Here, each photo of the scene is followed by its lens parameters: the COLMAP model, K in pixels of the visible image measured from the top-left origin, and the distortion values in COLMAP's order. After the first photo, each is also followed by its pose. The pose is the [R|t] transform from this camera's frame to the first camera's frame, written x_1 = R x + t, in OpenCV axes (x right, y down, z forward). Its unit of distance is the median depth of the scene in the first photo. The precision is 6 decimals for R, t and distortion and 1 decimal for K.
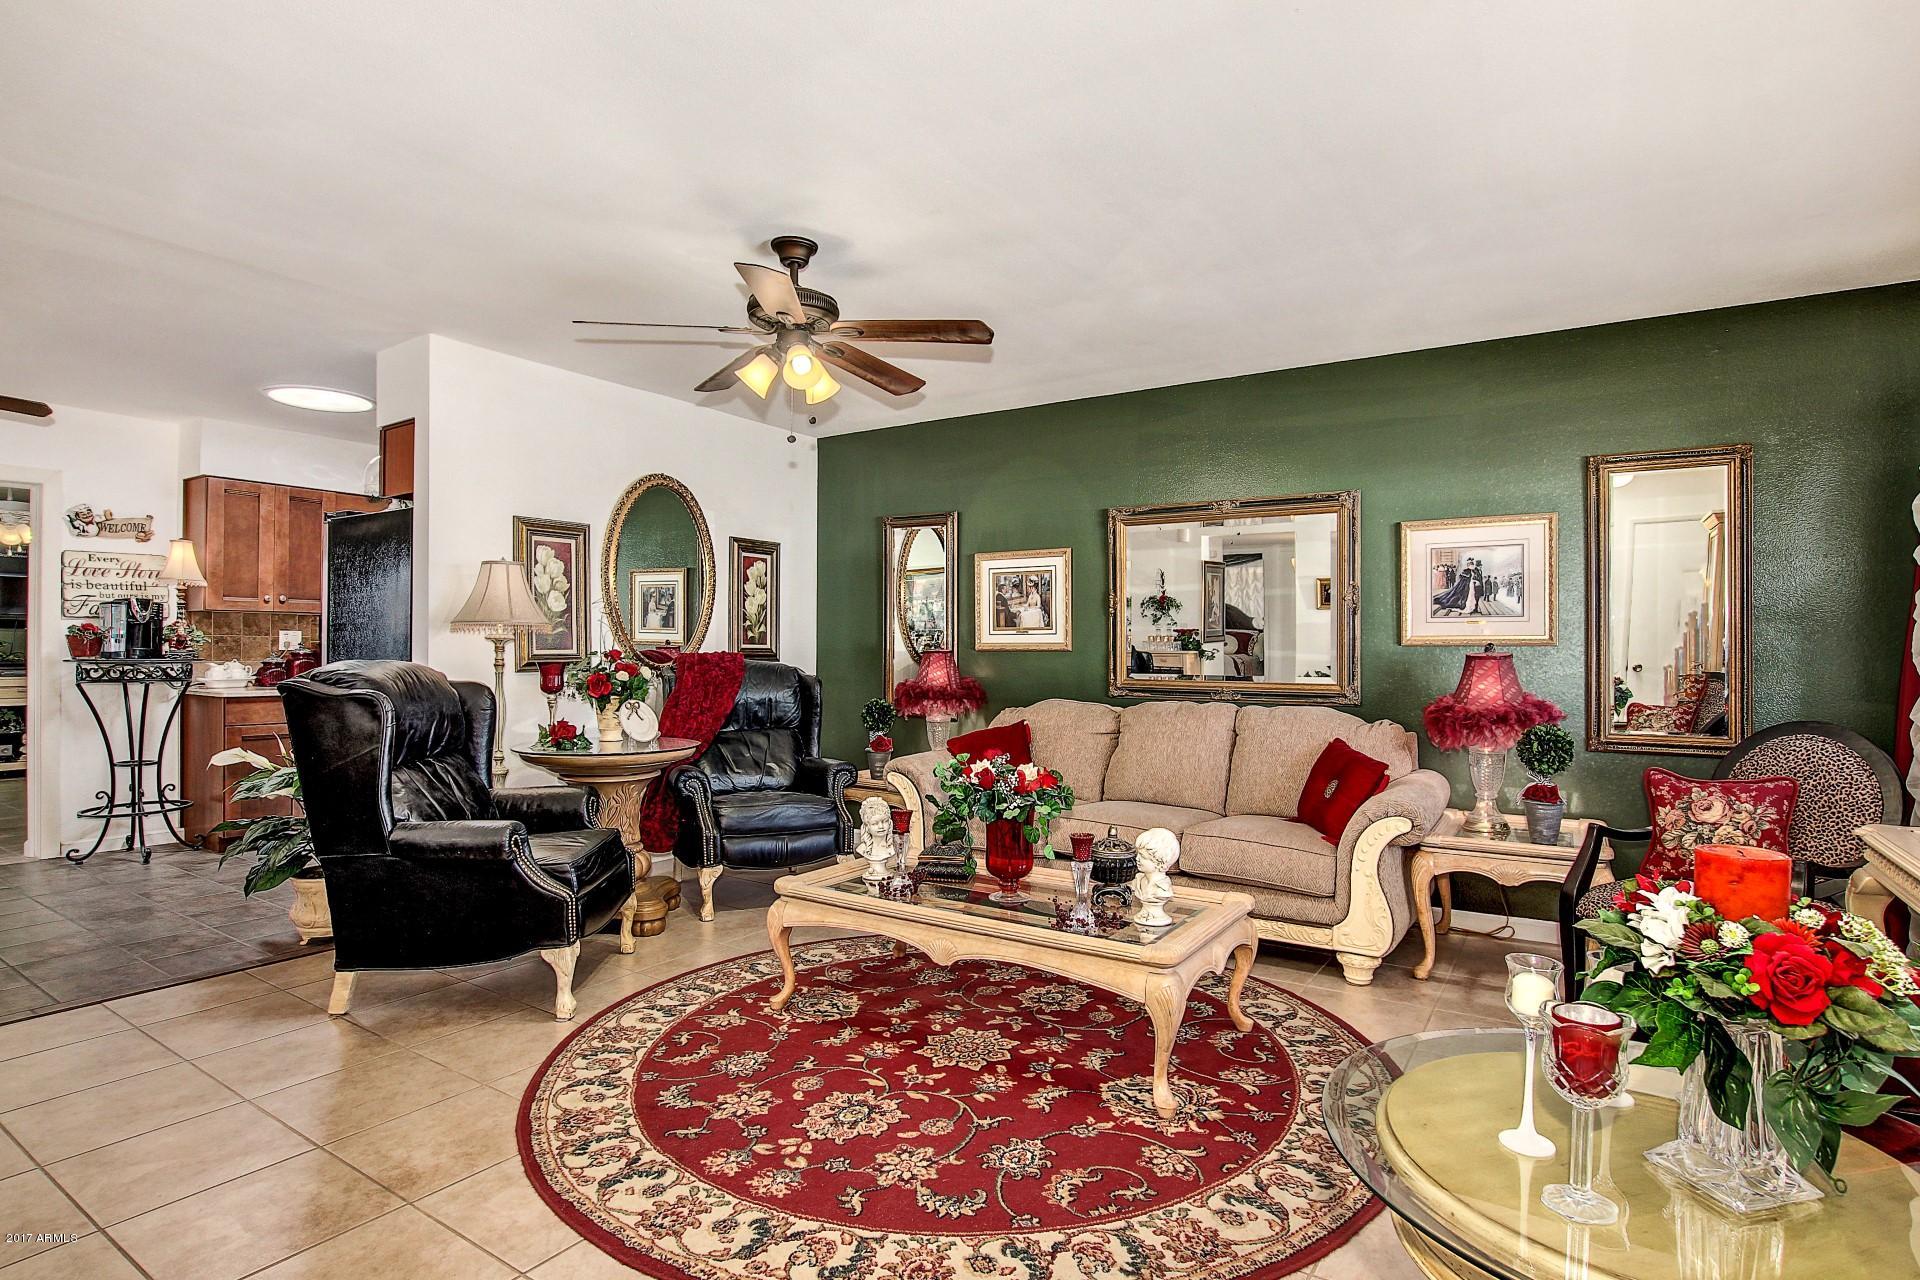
lens RADIAL K [[971.4, 0, 965.9], [0, 971.4, 644.3], [0, 0, 1]] dist [-0.028204, 0.002203]
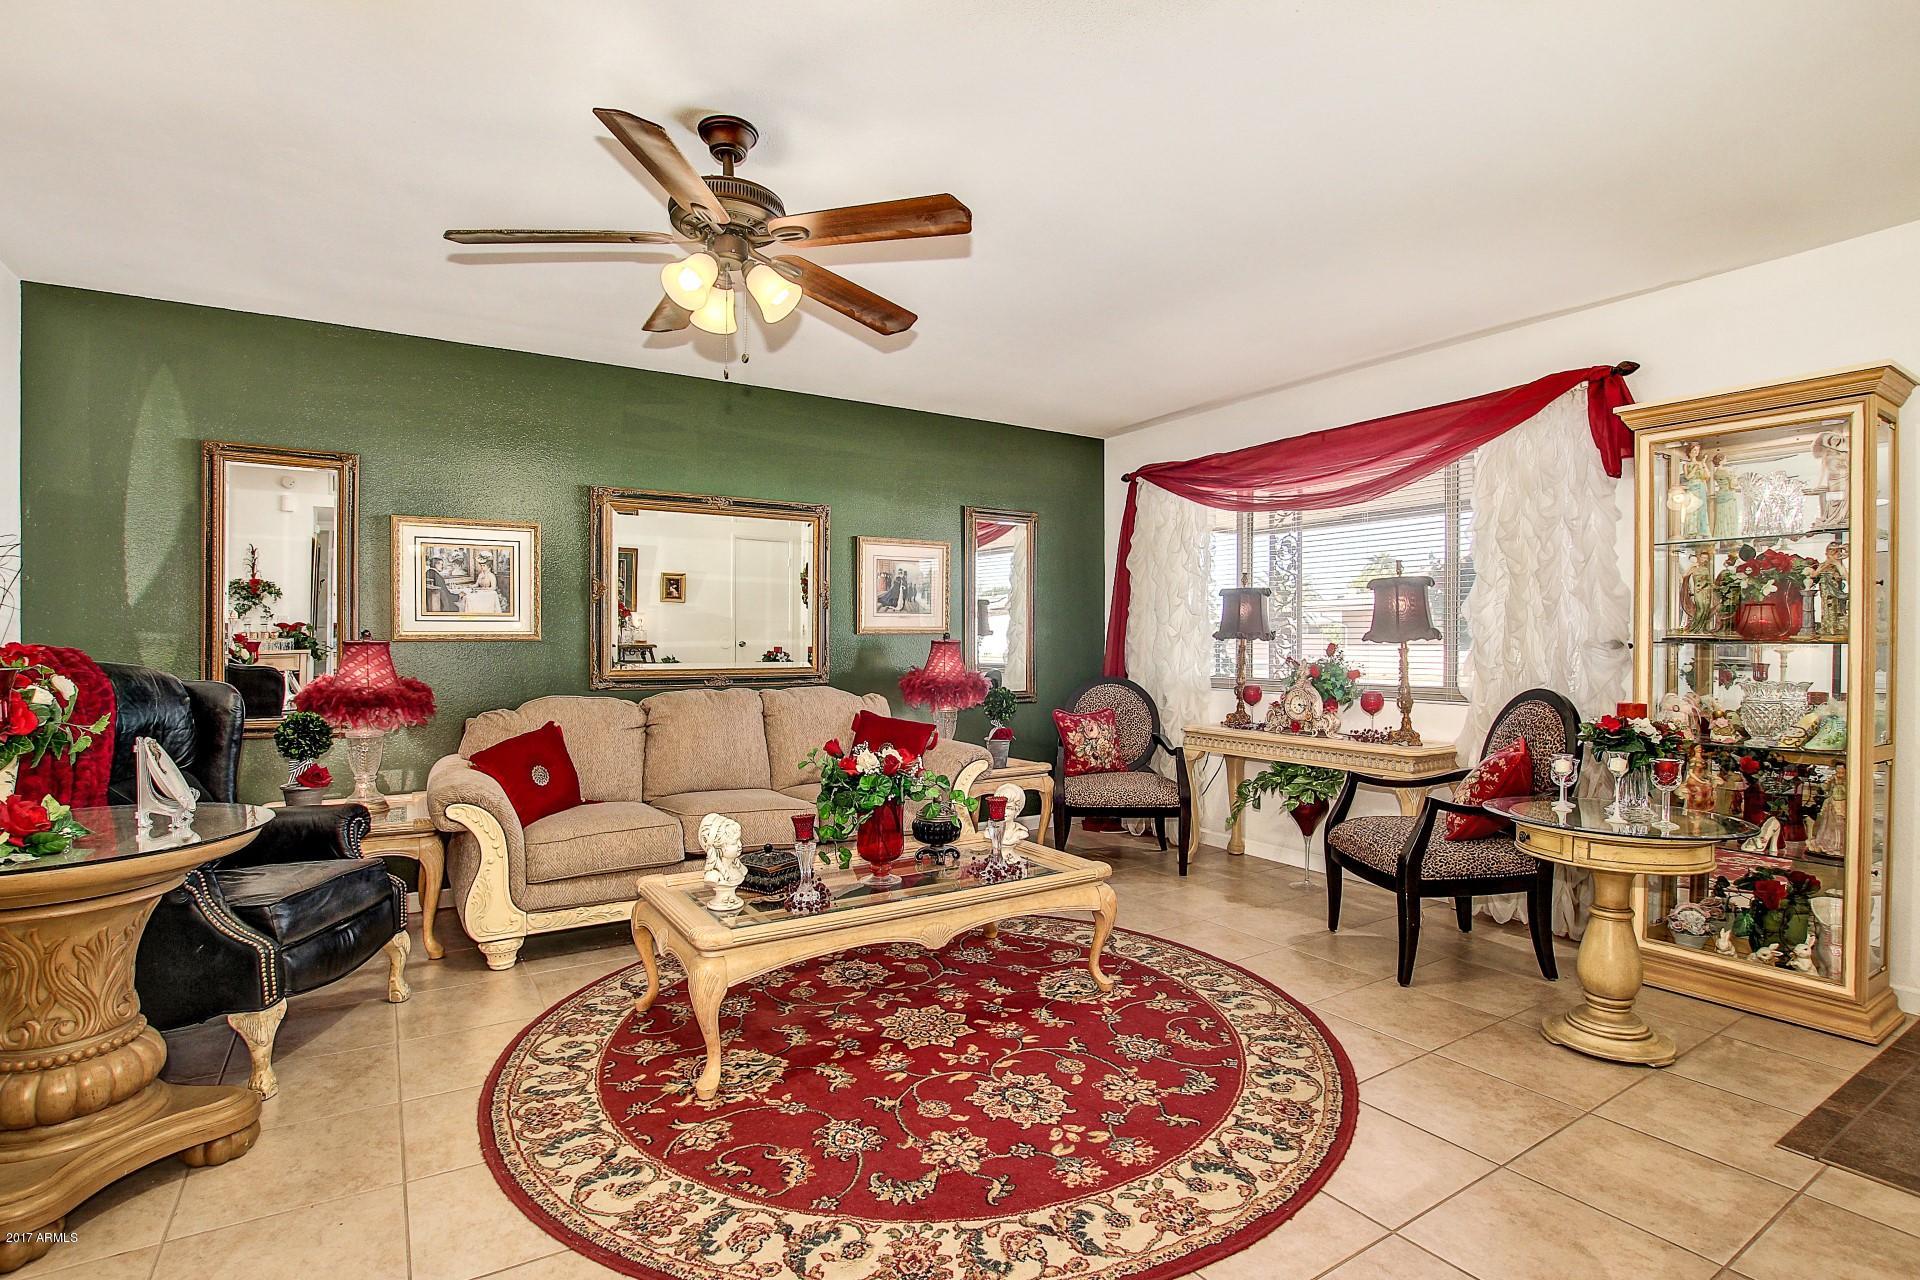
lens RADIAL K [[921.3, 0, 951.6], [0, 921.3, 645.1], [0, 0, 1]] dist [-0.027833, 0.002232]
pose [[0.418411, -0.009139, 0.908212, -0.863143], [0.000515, 0.999952, 0.009825, 0.004846], [-0.908258, -0.003643, 0.418396, 0.569239]]
